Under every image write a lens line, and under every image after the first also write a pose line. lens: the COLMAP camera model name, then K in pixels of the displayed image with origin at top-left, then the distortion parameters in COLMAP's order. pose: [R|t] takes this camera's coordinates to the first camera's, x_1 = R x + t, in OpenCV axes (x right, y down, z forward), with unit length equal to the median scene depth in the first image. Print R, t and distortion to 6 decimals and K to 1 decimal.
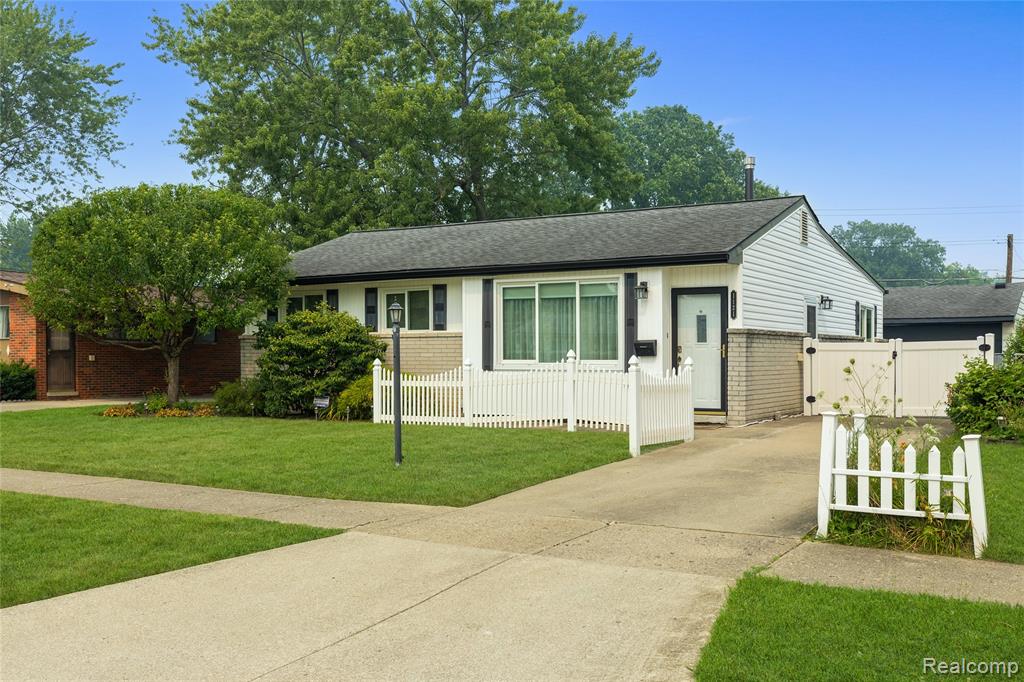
lens RADIAL K [[1022.8, 0, 507.7], [0, 1022.8, 340.5], [0, 0, 1]] dist [-0.018314, 0.000000]
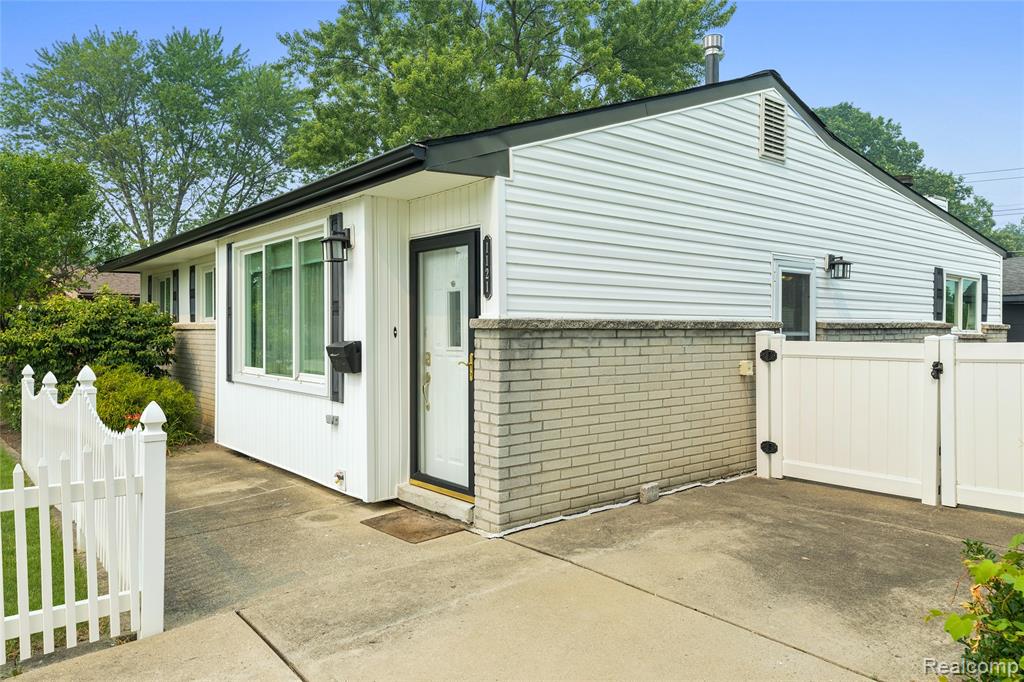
lens RADIAL K [[692.0, 0, 513.8], [0, 692.0, 334.7], [0, 0, 1]] dist [0.002666, 0.001062]
pose [[0.940668, 0.001268, -0.339326, 0.306324], [0.006754, 0.999725, 0.022458, -0.010395], [0.339262, -0.023418, 0.940401, 0.643163]]
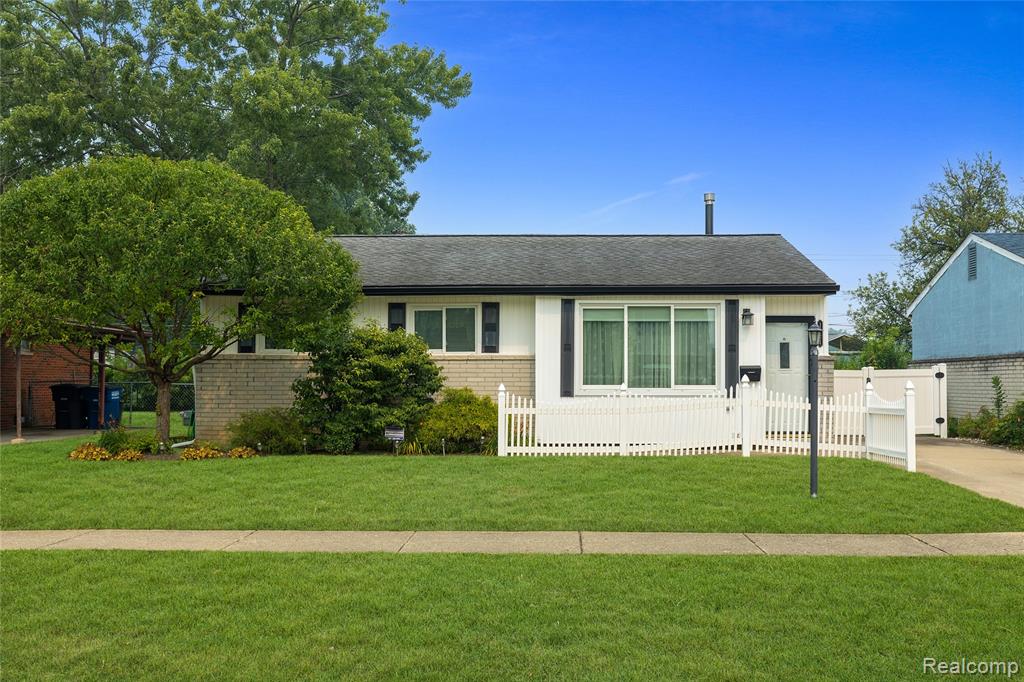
lens RADIAL K [[1022.8, 0, 512.1], [0, 1022.8, 349.1], [0, 0, 1]] dist [-0.018314, 0.000000]
pose [[0.869022, 0.017881, 0.494450, -0.530821], [-0.009694, 0.999770, -0.019117, 0.004317], [-0.494679, 0.011820, 0.868996, 0.210127]]
